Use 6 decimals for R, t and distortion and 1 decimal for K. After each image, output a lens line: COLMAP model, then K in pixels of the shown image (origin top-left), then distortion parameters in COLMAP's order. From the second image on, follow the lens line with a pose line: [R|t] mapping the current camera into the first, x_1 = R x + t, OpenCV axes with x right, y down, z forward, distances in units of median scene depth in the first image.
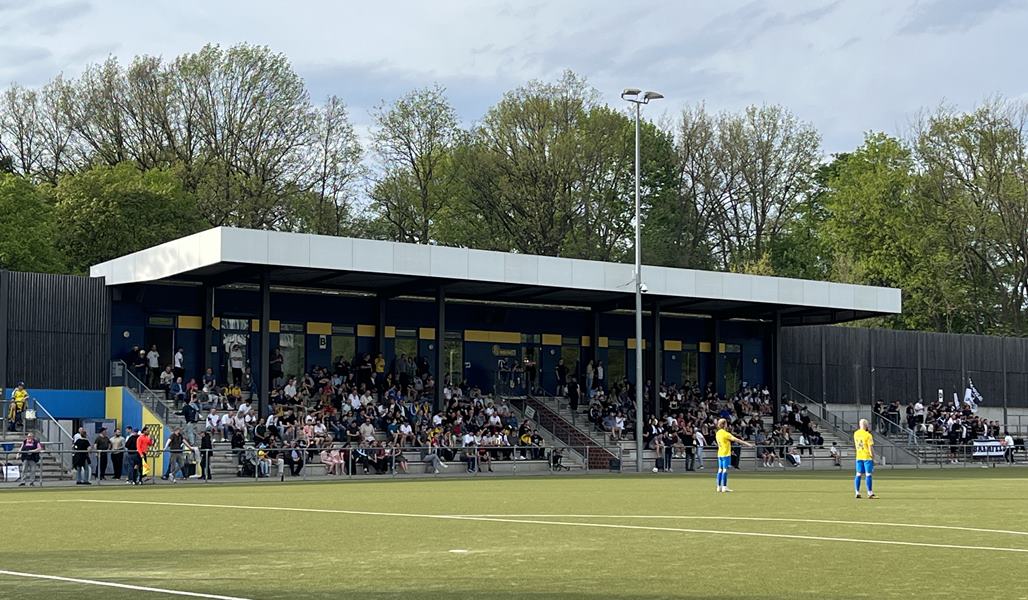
lens RADIAL K [[1760.5, 0, 514.0], [0, 1760.5, 300.0], [0, 0, 1]] dist [0.120241, -0.209872]
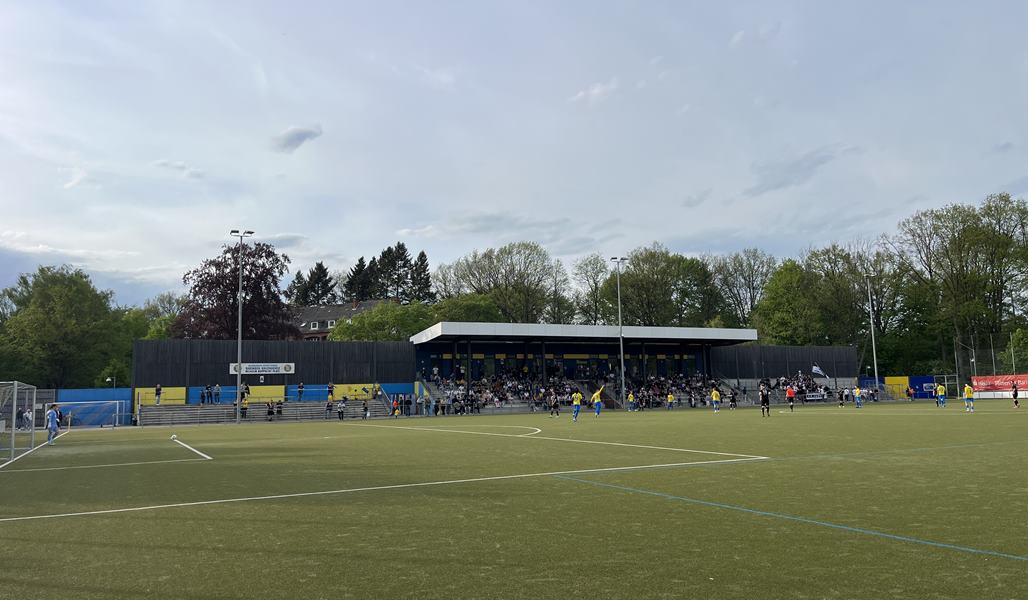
lens RADIAL K [[764.8, 0, 514.0], [0, 764.8, 300.0], [0, 0, 1]] dist [0.034161, -0.002384]
pose [[0.963650, -0.056854, -0.261050, 0.141134], [0.044330, 0.997577, -0.053620, -0.003676], [0.263466, 0.040099, 0.963835, -0.061135]]
